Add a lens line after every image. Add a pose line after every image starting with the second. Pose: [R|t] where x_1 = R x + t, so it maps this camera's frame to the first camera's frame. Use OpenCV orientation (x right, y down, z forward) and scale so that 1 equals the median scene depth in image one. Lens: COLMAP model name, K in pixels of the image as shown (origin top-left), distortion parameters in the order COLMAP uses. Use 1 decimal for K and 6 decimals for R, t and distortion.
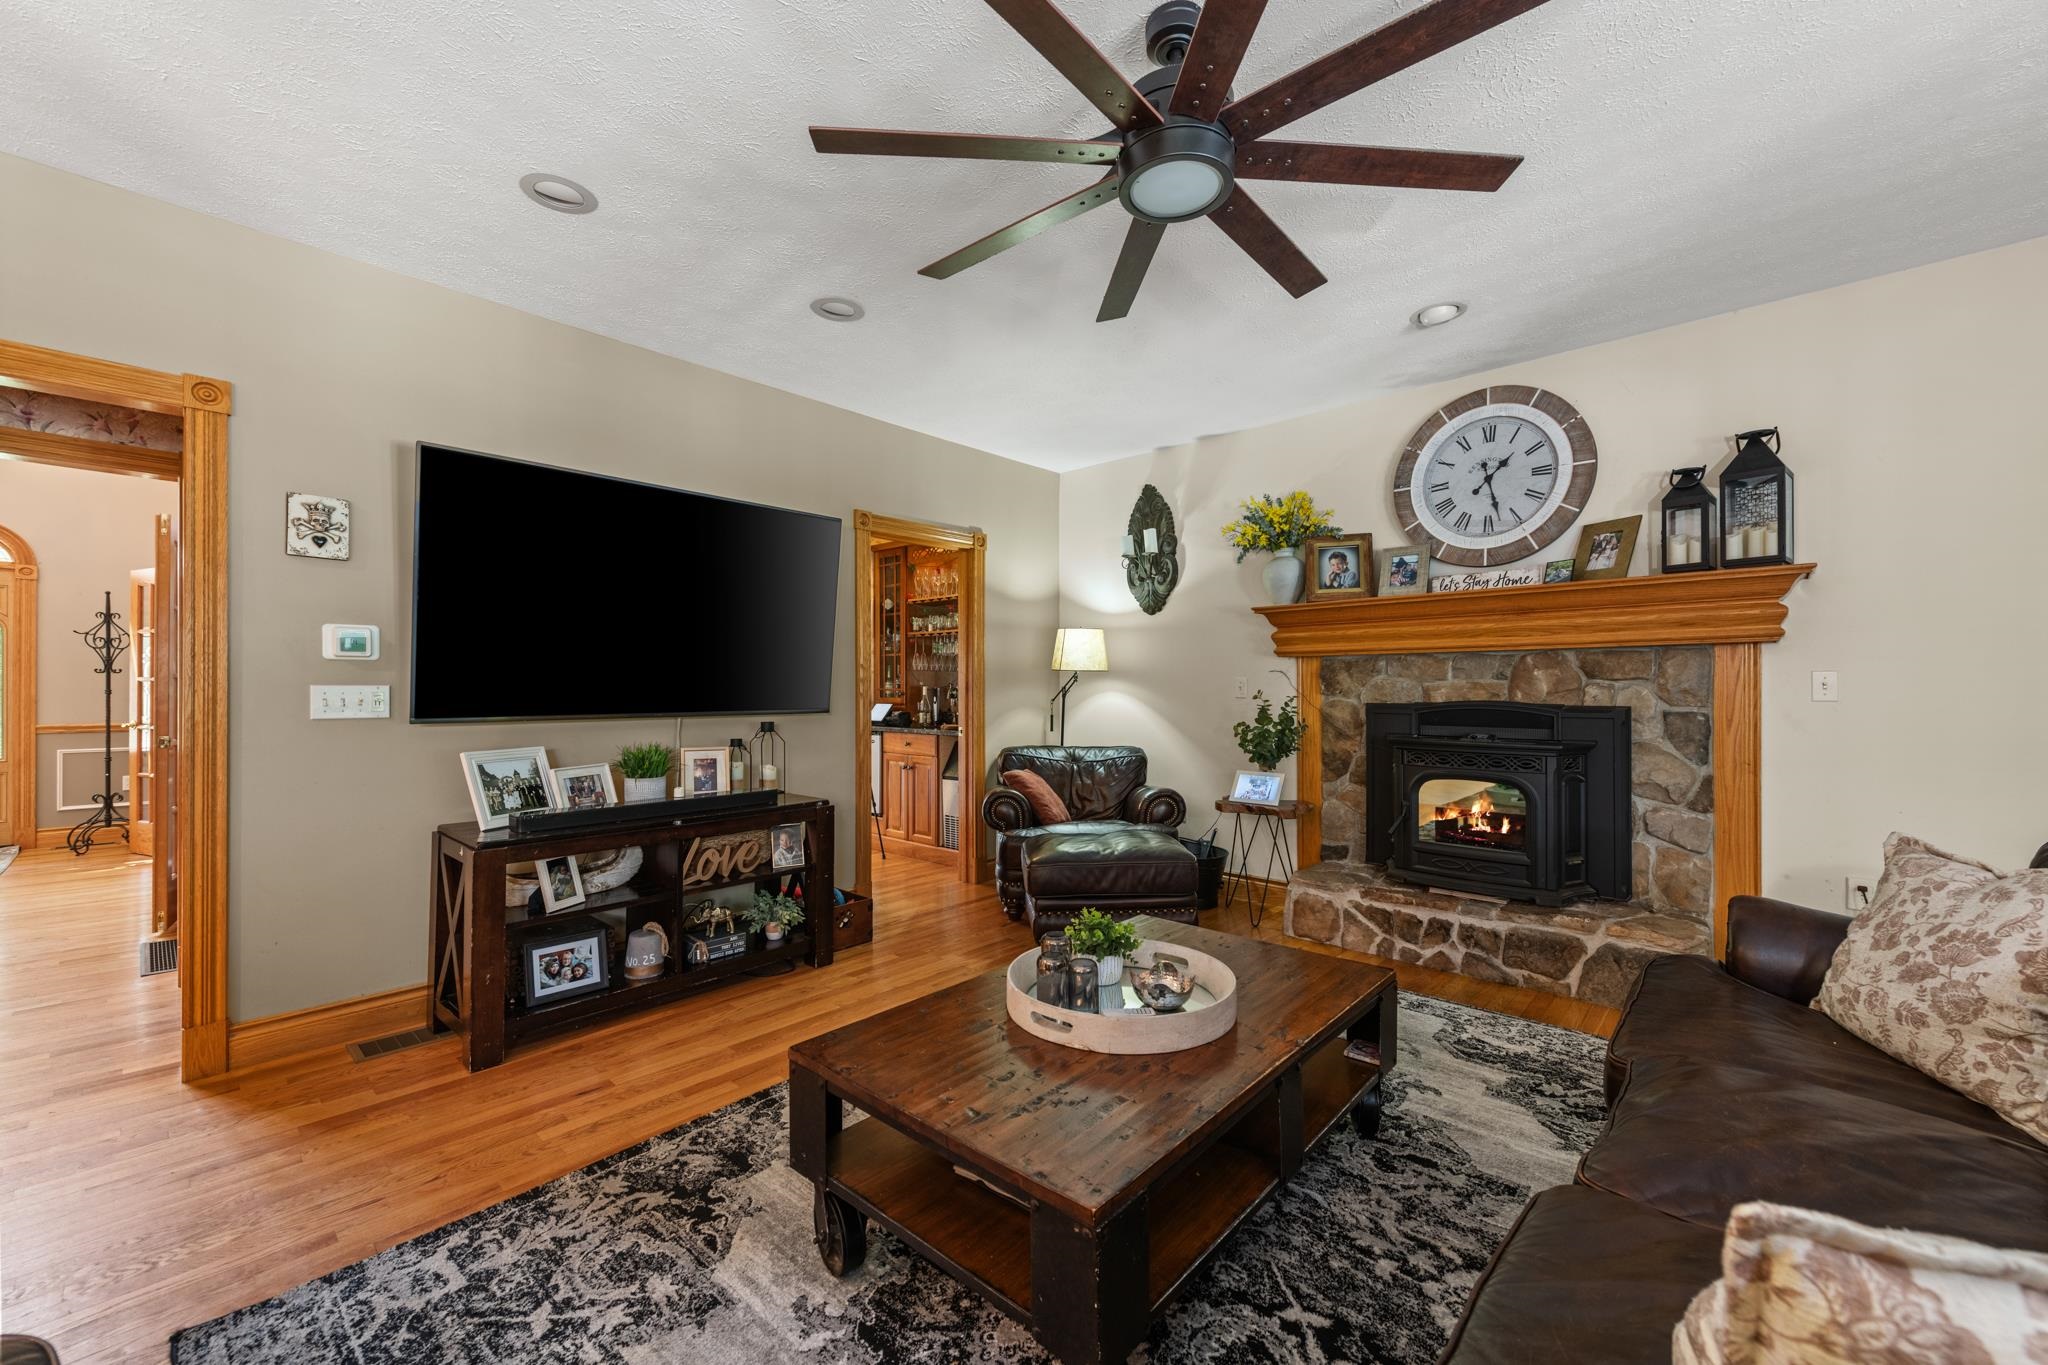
lens RADIAL K [[804.9, 0, 1030.2], [0, 804.9, 686.9], [0, 0, 1]] dist [0.006907, -0.000308]
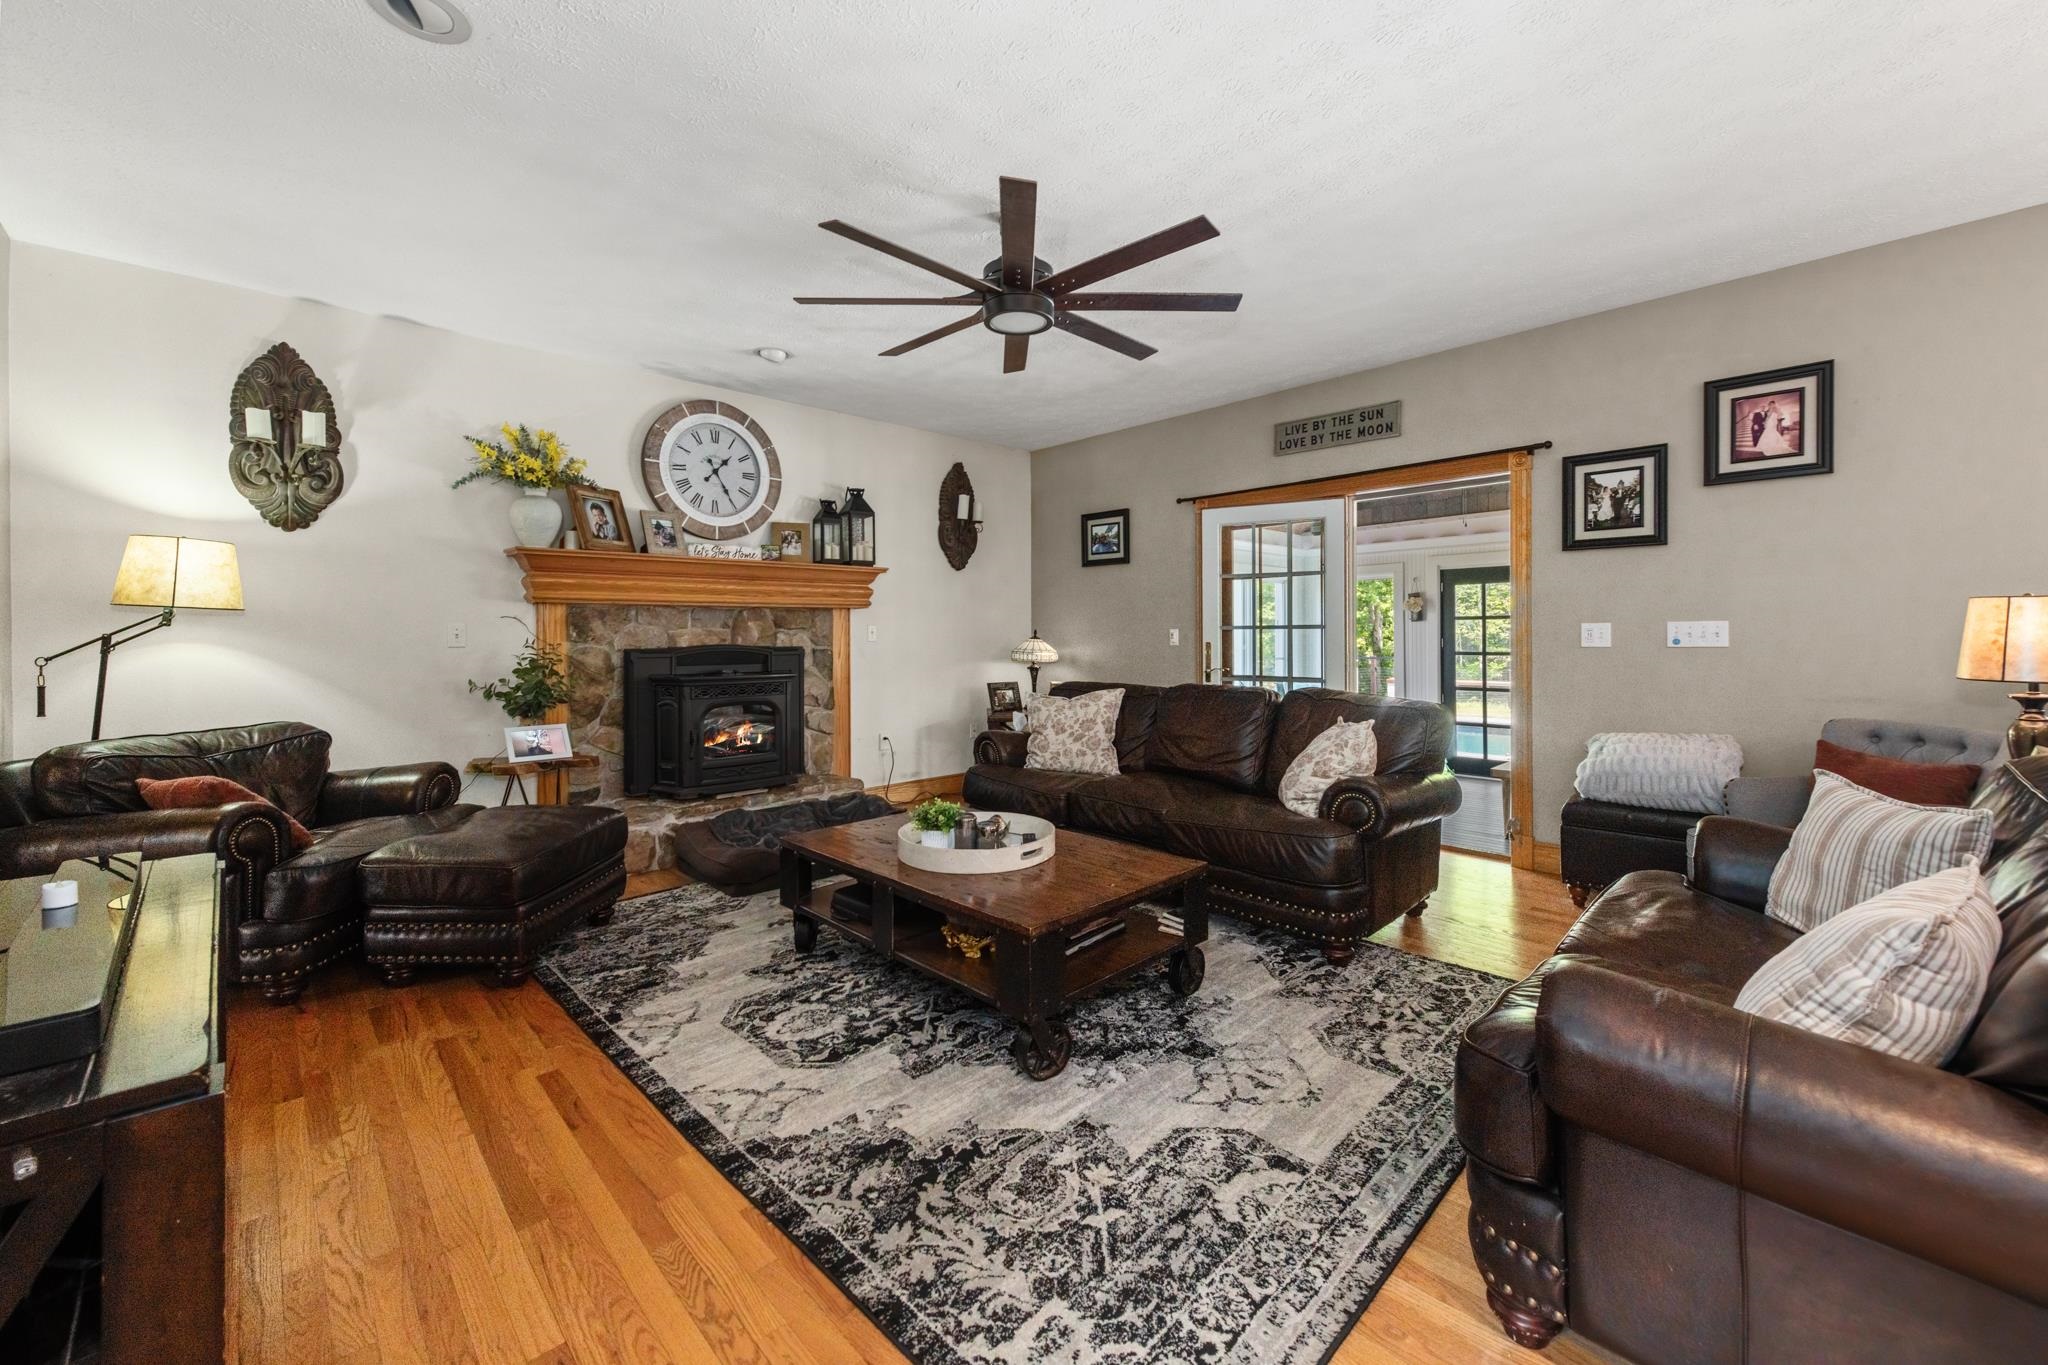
lens RADIAL K [[814.5, 0, 1025.1], [0, 814.5, 639.2], [0, 0, 1]] dist [0.013110, -0.000010]
pose [[0.068133, -0.004561, 0.997666, -0.732188], [0.004364, 0.999981, 0.004273, 0.005258], [-0.997667, 0.004062, 0.068152, 0.445556]]
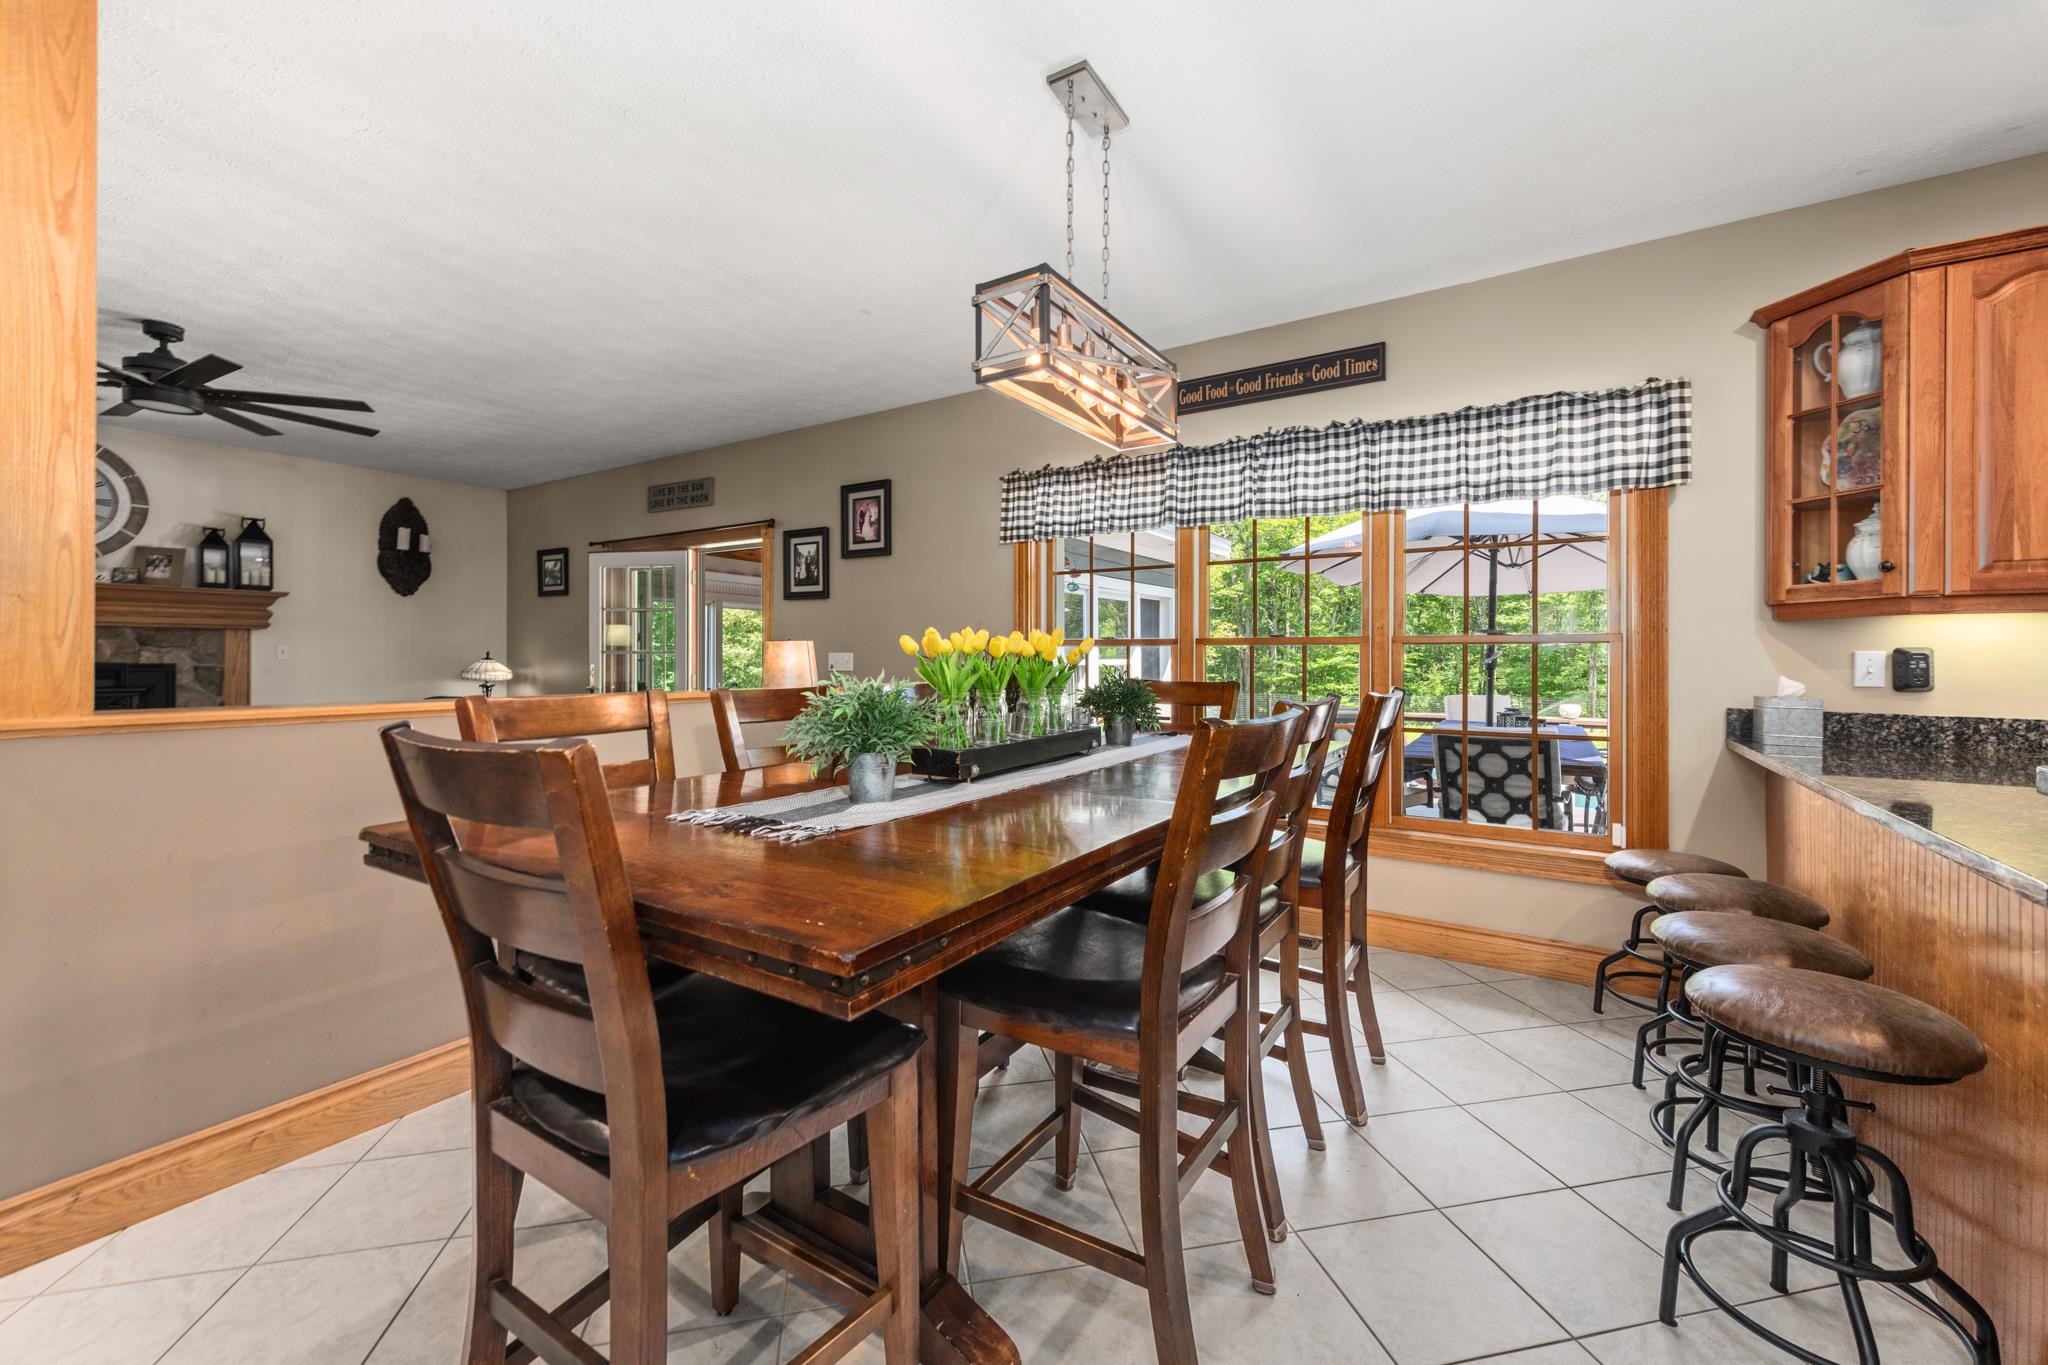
lens RADIAL K [[812.8, 0, 1022.0], [0, 812.8, 664.0], [0, 0, 1]] dist [0.012555, -0.000211]
pose [[-0.165031, -0.006546, 0.986267, -1.127146], [-0.009754, 0.999940, 0.005005, -0.000171], [-0.986240, -0.008794, -0.165085, -0.398659]]
